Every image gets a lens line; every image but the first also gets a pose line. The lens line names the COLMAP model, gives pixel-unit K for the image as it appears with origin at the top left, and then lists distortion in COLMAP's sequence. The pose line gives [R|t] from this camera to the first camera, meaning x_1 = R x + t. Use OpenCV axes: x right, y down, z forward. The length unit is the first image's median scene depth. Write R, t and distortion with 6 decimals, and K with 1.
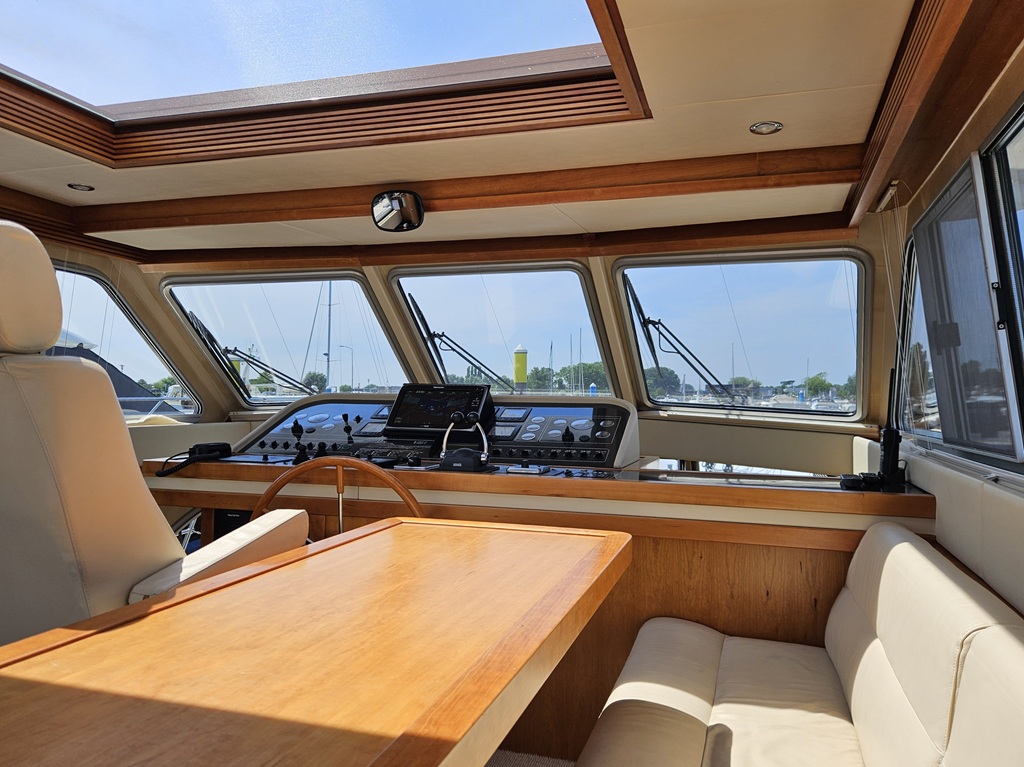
lens RADIAL K [[740.3, 0, 513.8], [0, 740.3, 393.5], [0, 0, 1]] dist [0.071405, -0.056289]
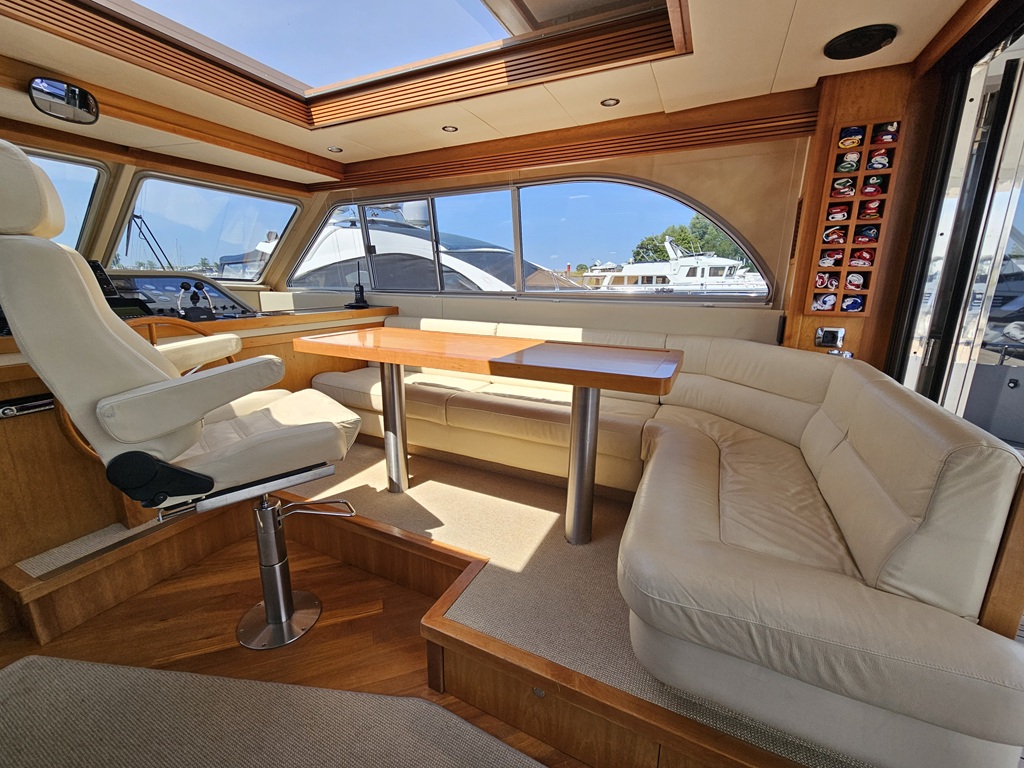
lens RADIAL K [[426.2, 0, 509.8], [0, 426.2, 377.0], [0, 0, 1]] dist [0.000816, 0.000631]
pose [[0.137968, -0.232741, 0.962703, -0.675410], [-0.011969, 0.971535, 0.236592, 0.000874], [-0.990364, -0.044165, 0.131255, 0.192834]]
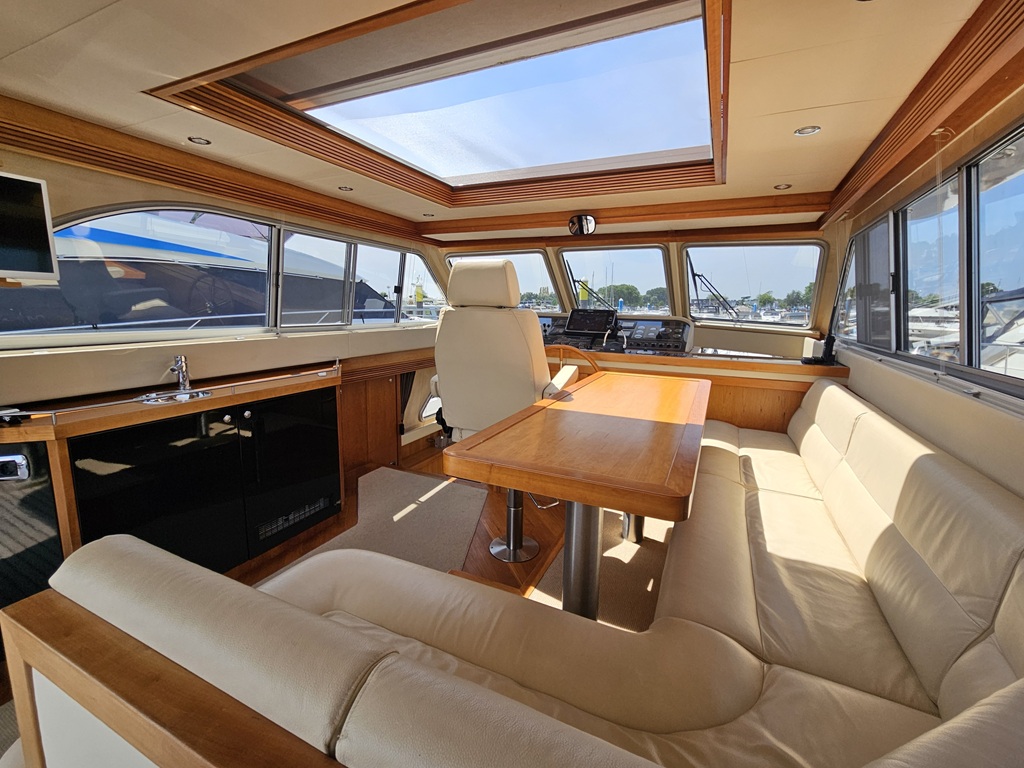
lens RADIAL K [[447.5, 0, 510.3], [0, 447.5, 377.8], [0, 0, 1]] dist [0.009299, 0.000047]
pose [[0.991103, 0.026918, -0.130351, -0.152814], [-0.005401, 0.986664, 0.162683, -0.025700], [0.132991, -0.160532, 0.978030, -0.255759]]
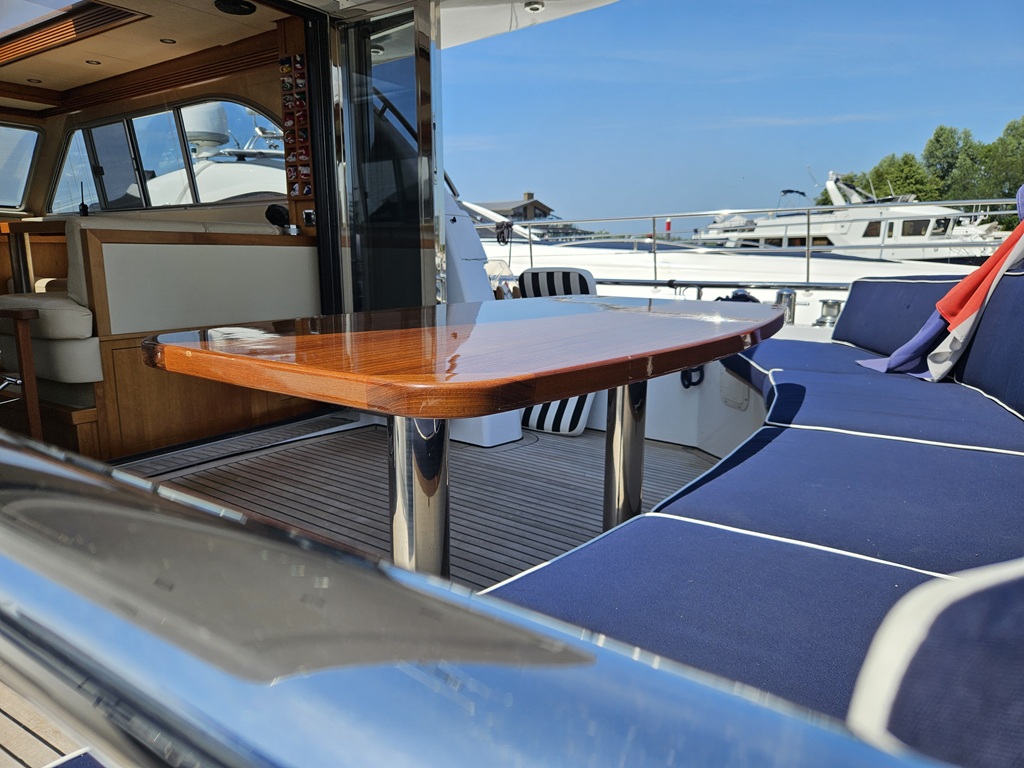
lens RADIAL K [[714.1, 0, 527.4], [0, 714.1, 390.0], [0, 0, 1]] dist [0.051529, -0.050106]
pose [[0.277631, -0.191386, 0.941431, -1.195846], [-0.002700, 0.979796, 0.199982, 0.129137], [-0.960684, -0.058063, 0.271505, -0.943946]]
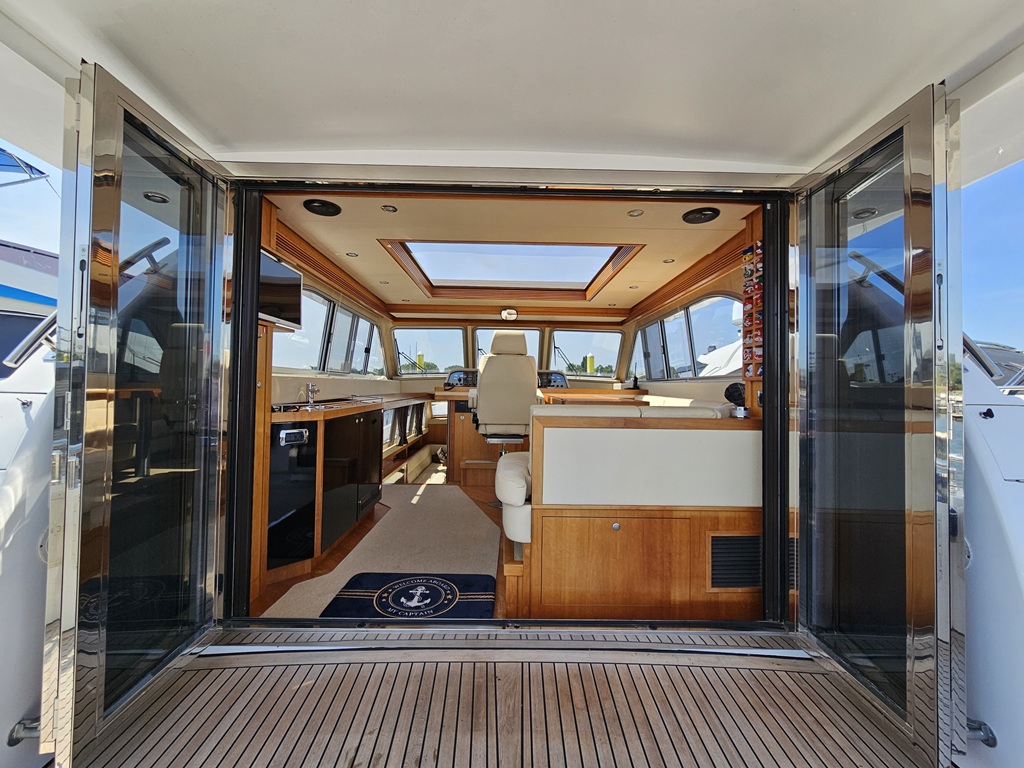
lens RADIAL K [[426.2, 0, 509.8], [0, 426.2, 377.0], [0, 0, 1]] dist [0.000816, 0.000631]
pose [[0.949584, 0.008107, 0.313407, -0.657541], [-0.004825, 0.999925, -0.011246, 0.057231], [-0.313475, 0.009167, 0.949552, -0.751057]]
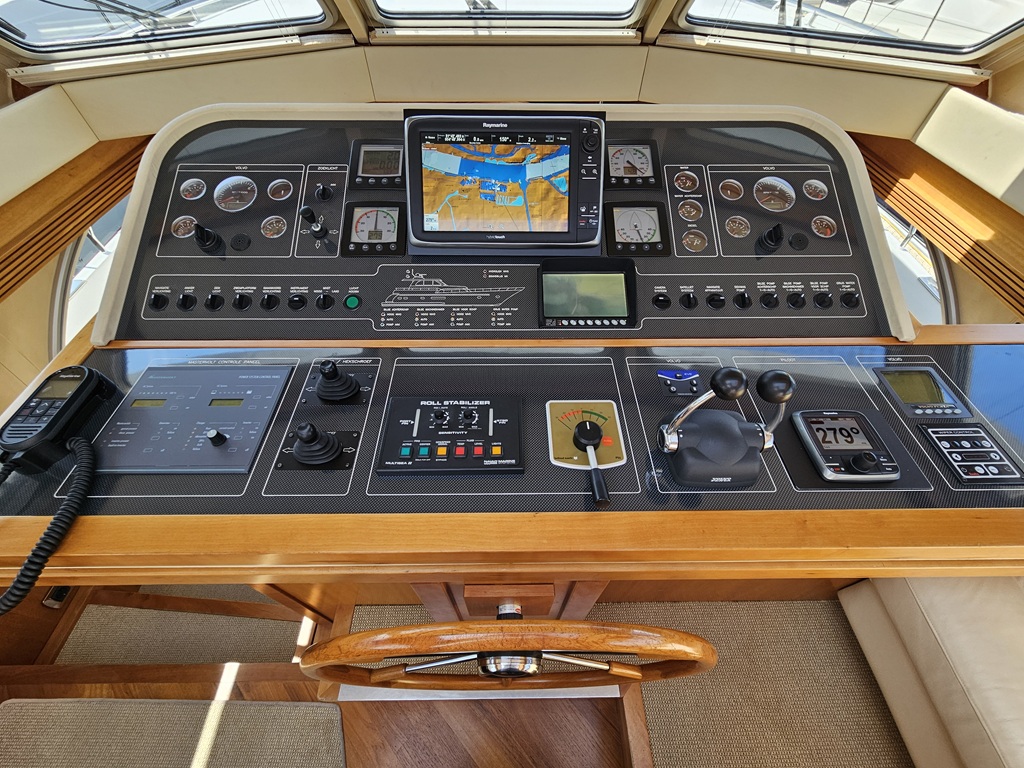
lens RADIAL K [[426.2, 0, 509.8], [0, 426.2, 377.0], [0, 0, 1]] dist [0.000816, 0.000631]
pose [[0.949405, -0.246622, 0.194440, -0.181494], [0.006918, 0.635402, 0.772150, -0.113748], [-0.313977, -0.731739, 0.604960, 0.711440]]
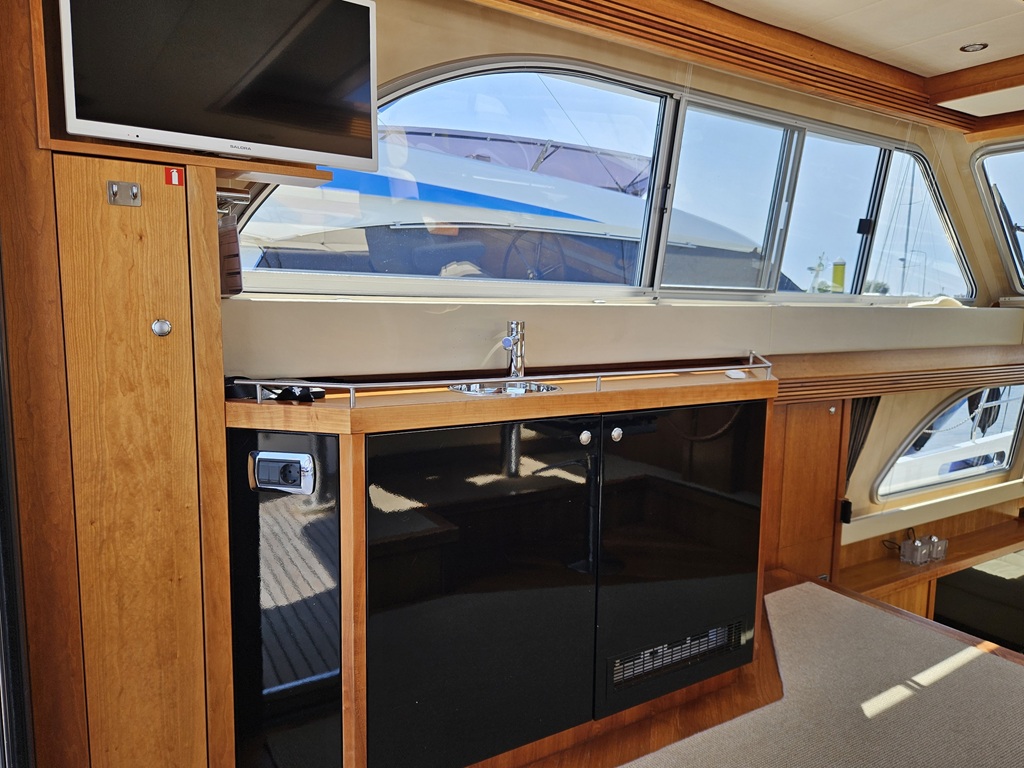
lens RADIAL K [[723.4, 0, 511.3], [0, 723.4, 391.5], [0, 0, 1]] dist [0.028393, -0.002640]
pose [[0.761335, 0.078909, -0.643538, -0.354439], [-0.002725, 0.992947, 0.118528, 0.048617], [0.648352, -0.088486, 0.756181, -0.116509]]
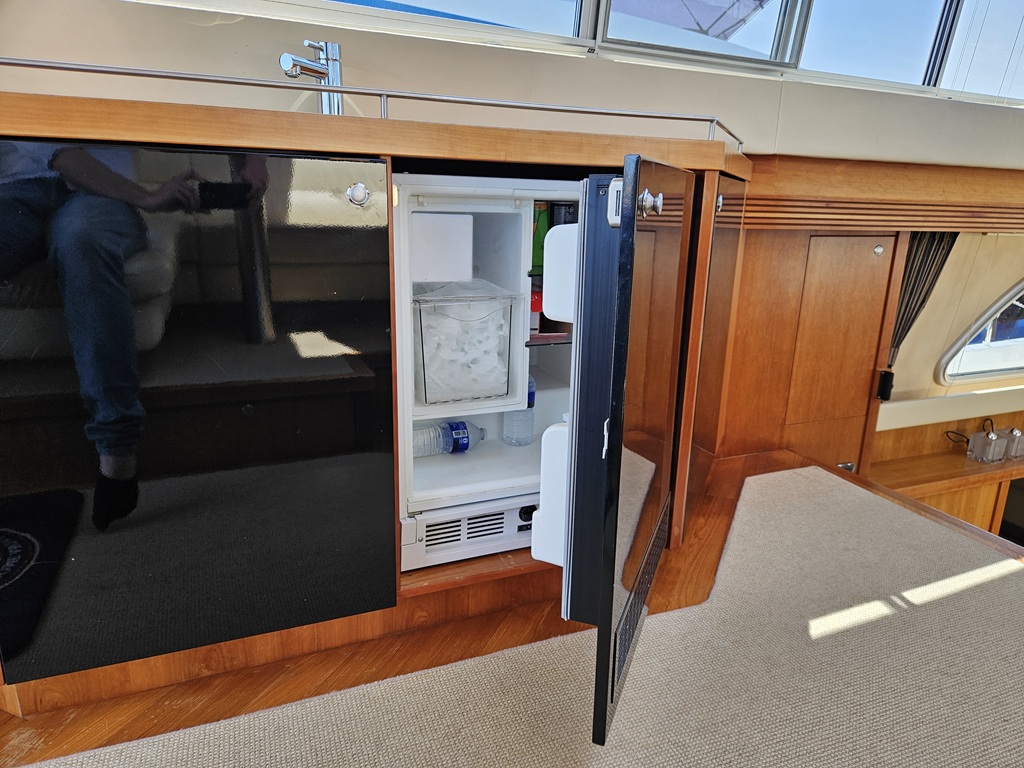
lens RADIAL K [[695.8, 0, 514.5], [0, 695.8, 388.6], [0, 0, 1]] dist [0.068196, -0.063357]
pose [[0.651303, 0.202117, -0.731405, -0.340557], [-0.014546, 0.967023, 0.254275, 0.159276], [0.758678, -0.154971, 0.632765, 0.176866]]
